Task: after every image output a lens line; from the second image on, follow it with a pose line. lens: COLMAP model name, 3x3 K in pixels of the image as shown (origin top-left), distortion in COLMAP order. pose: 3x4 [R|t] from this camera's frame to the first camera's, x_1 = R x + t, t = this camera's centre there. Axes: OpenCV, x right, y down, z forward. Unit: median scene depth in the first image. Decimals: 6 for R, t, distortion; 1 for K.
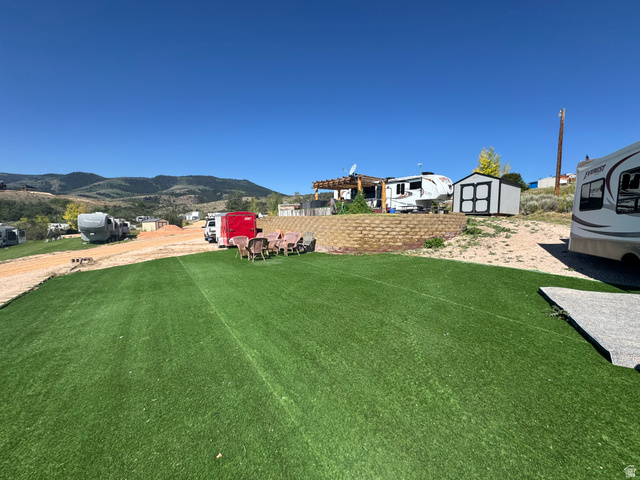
lens RADIAL K [[257.1, 0, 320.0], [0, 257.1, 240.0], [0, 0, 1]] dist [-0.002012, -0.000029]
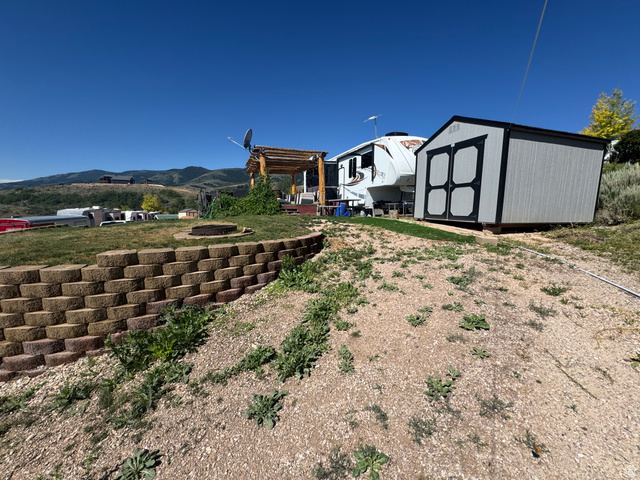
lens RADIAL K [[257.1, 0, 320.0], [0, 257.1, 240.0], [0, 0, 1]] dist [-0.002012, -0.000029]
pose [[0.954573, 0.032886, -0.296158, 0.458562], [-0.015582, 0.998040, 0.060600, -0.080841], [0.297571, -0.053233, 0.953215, 0.471755]]
